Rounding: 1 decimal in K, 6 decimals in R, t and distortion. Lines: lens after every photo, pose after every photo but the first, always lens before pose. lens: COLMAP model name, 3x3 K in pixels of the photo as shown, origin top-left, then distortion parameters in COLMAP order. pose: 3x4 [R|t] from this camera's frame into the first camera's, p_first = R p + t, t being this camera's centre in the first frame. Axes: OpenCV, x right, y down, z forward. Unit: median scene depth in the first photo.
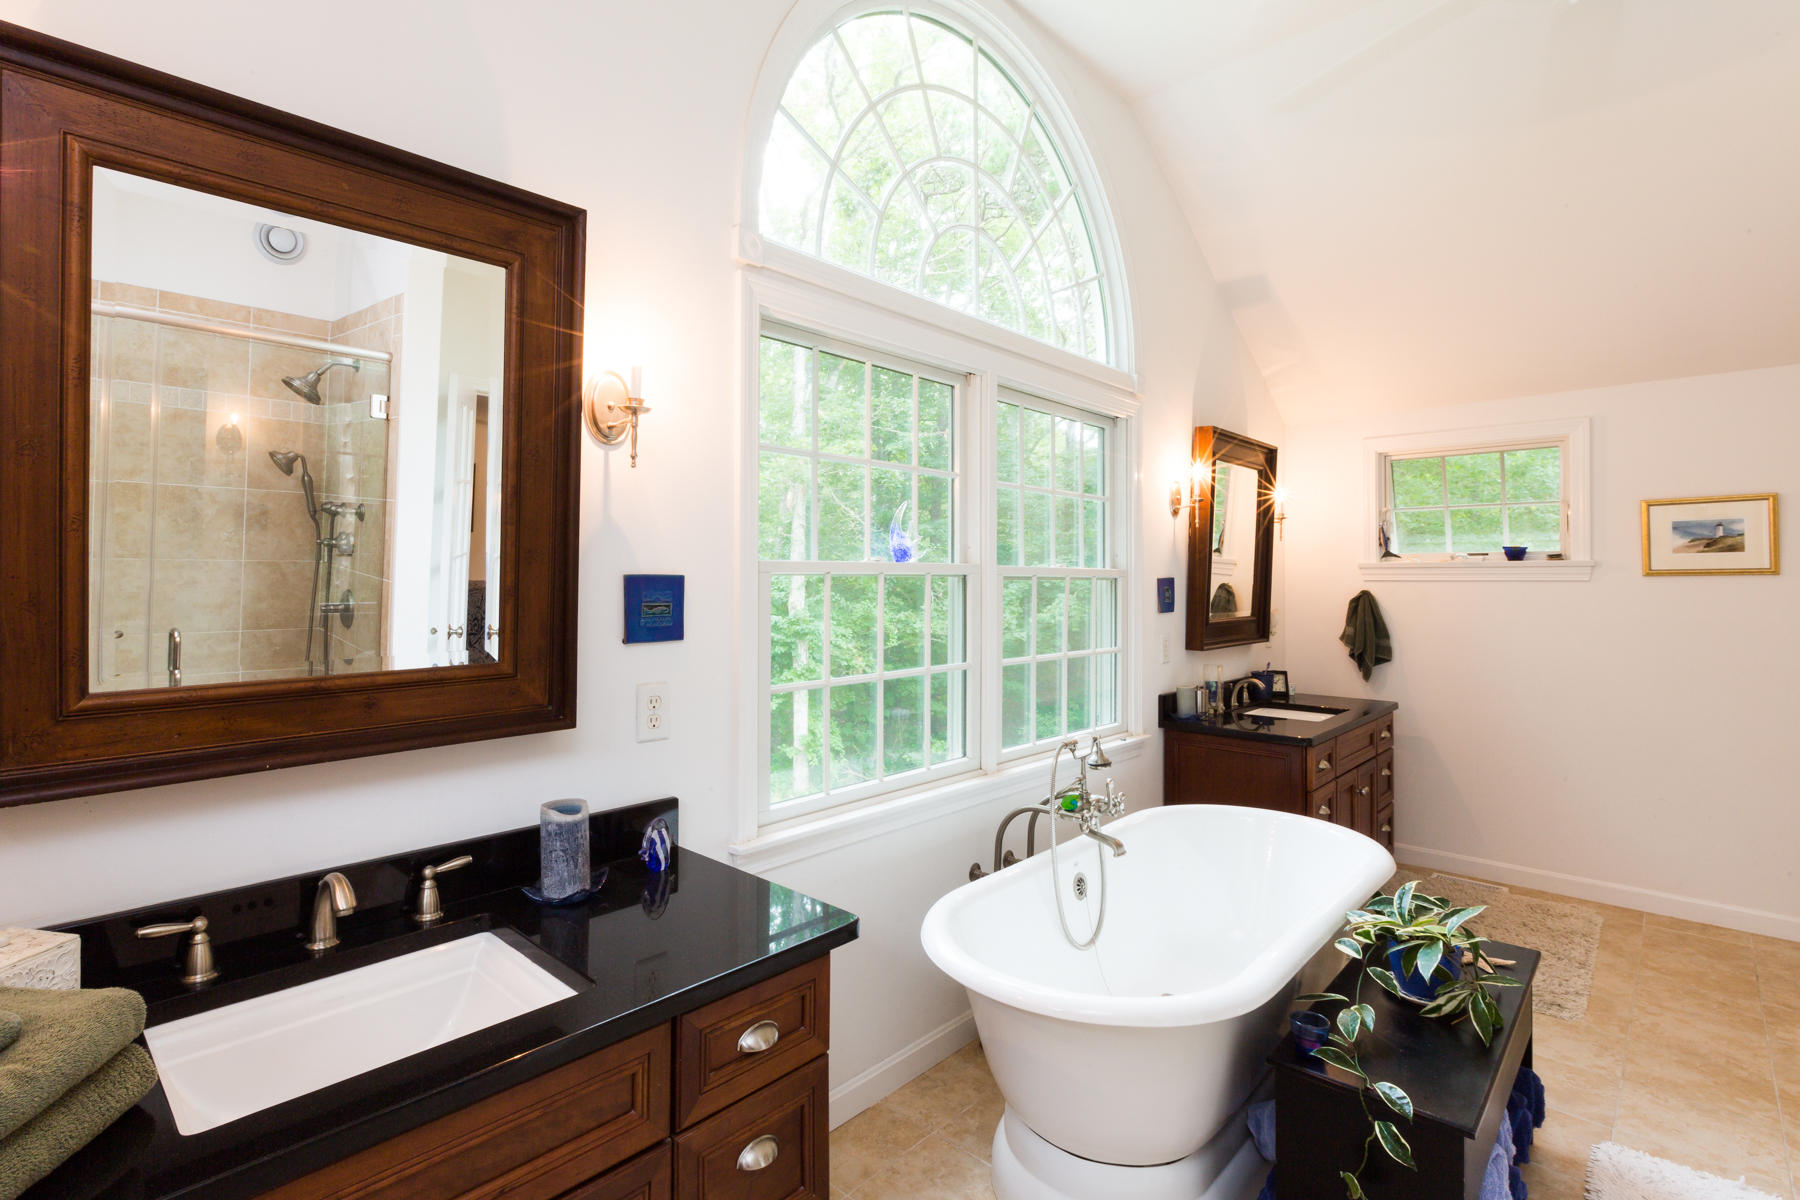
lens RADIAL K [[857.8, 0, 893.4], [0, 857.8, 558.0], [0, 0, 1]] dist [-0.000031, -0.000168]
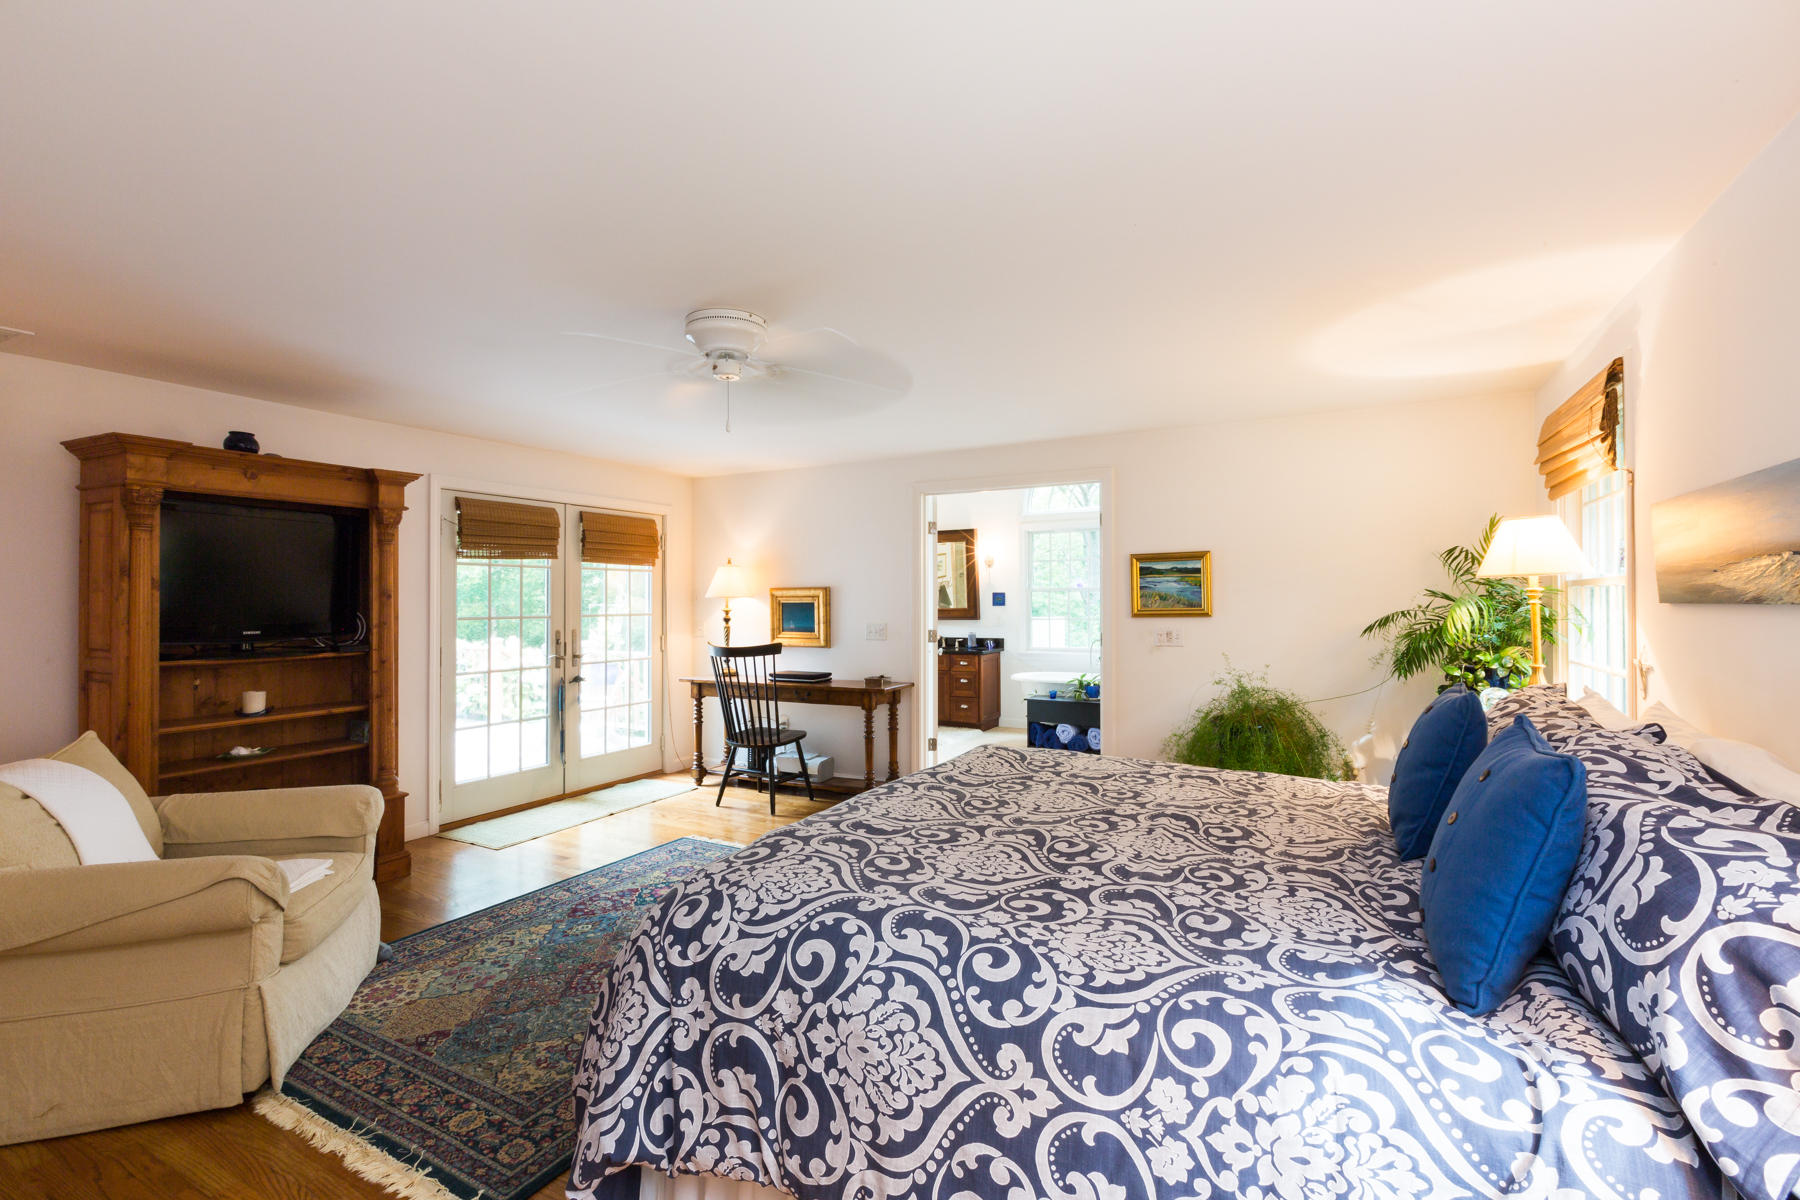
lens RADIAL K [[797.9, 0, 900.0], [0, 797.9, 600.0], [0, 0, 1]] dist [0.011552, 0.000063]
pose [[0.258617, -0.005530, -0.965964, 3.914109], [0.026934, 0.999636, 0.001488, 0.040687], [0.965605, -0.026402, 0.258671, -0.709303]]
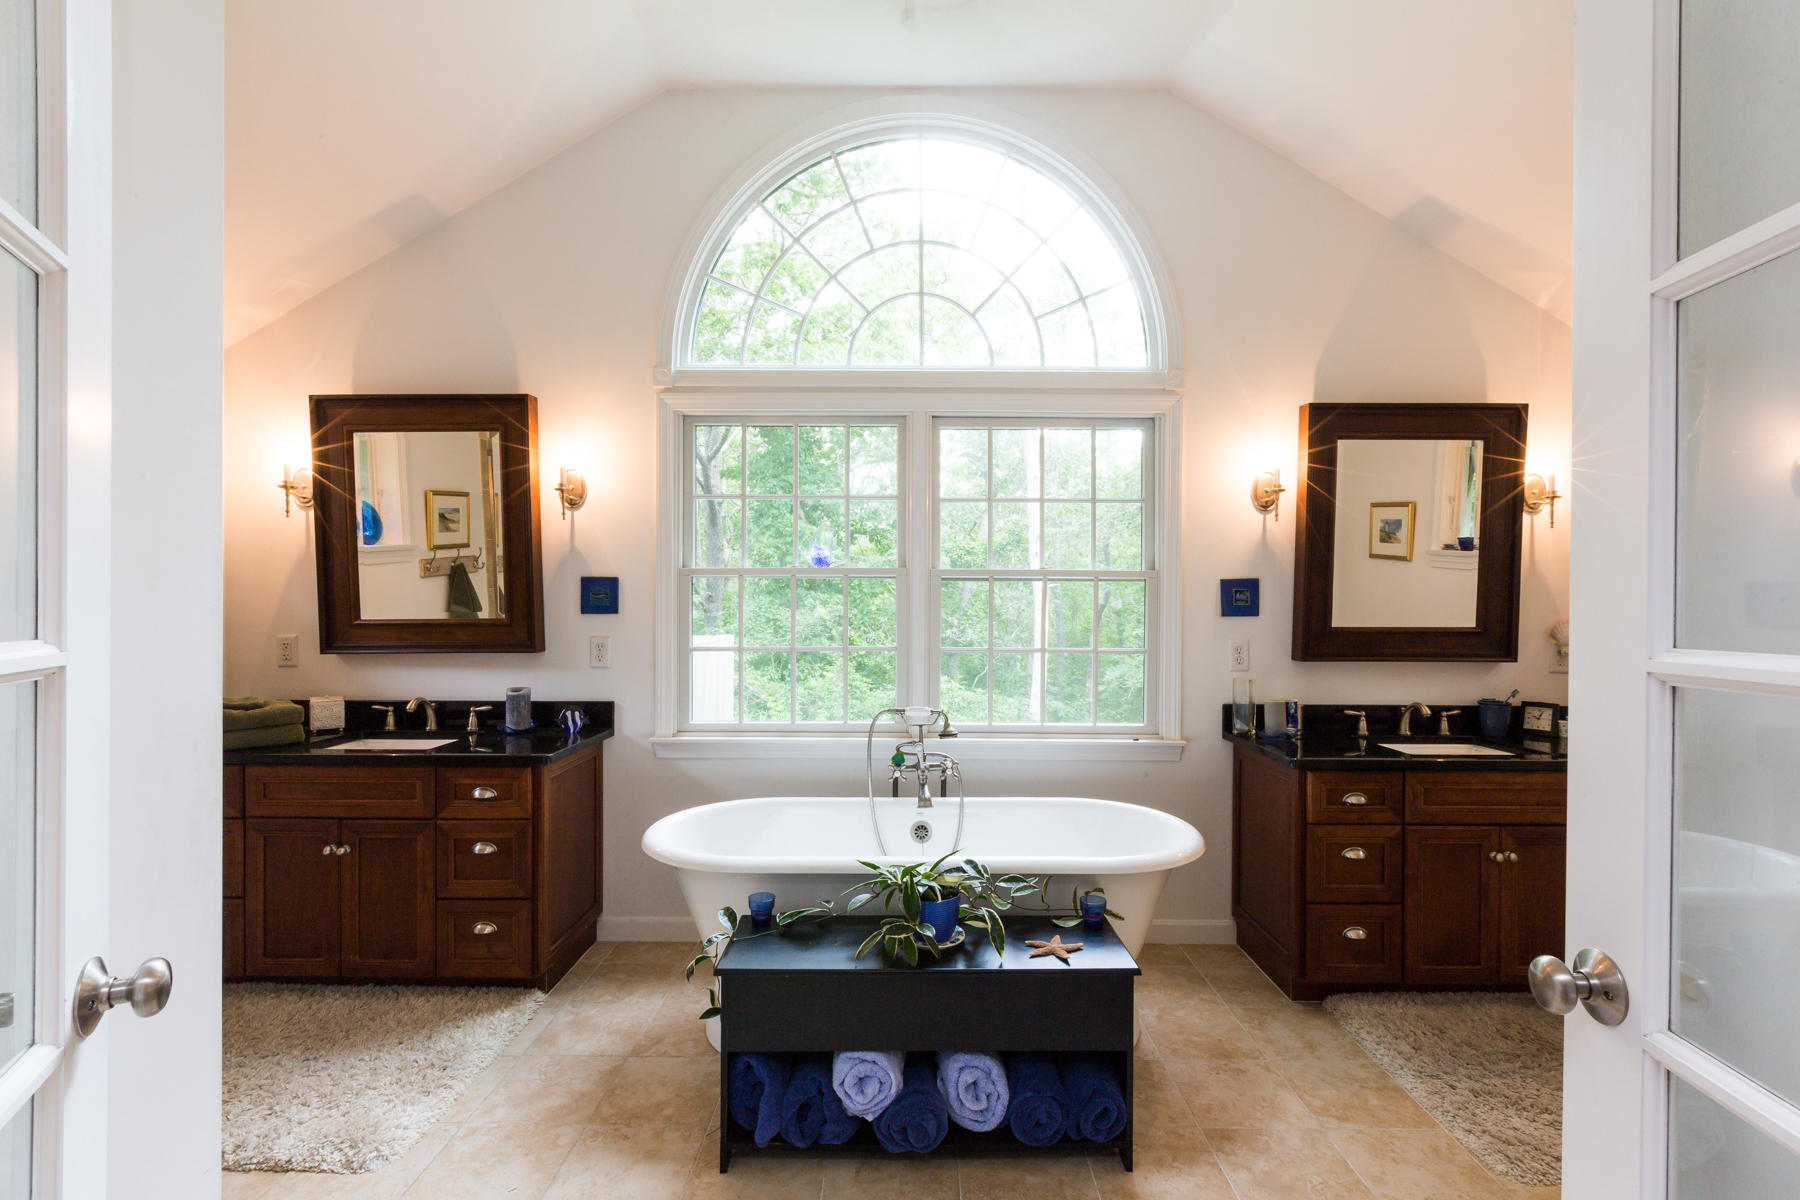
lens RADIAL K [[821.3, 0, 907.7], [0, 821.3, 600.2], [0, 0, 1]] dist [0.003414, -0.000096]
pose [[0.690396, -0.004104, -0.723420, 1.416010], [0.013566, 0.999882, 0.007274, 0.063881], [0.723304, -0.014836, 0.690370, 0.265922]]
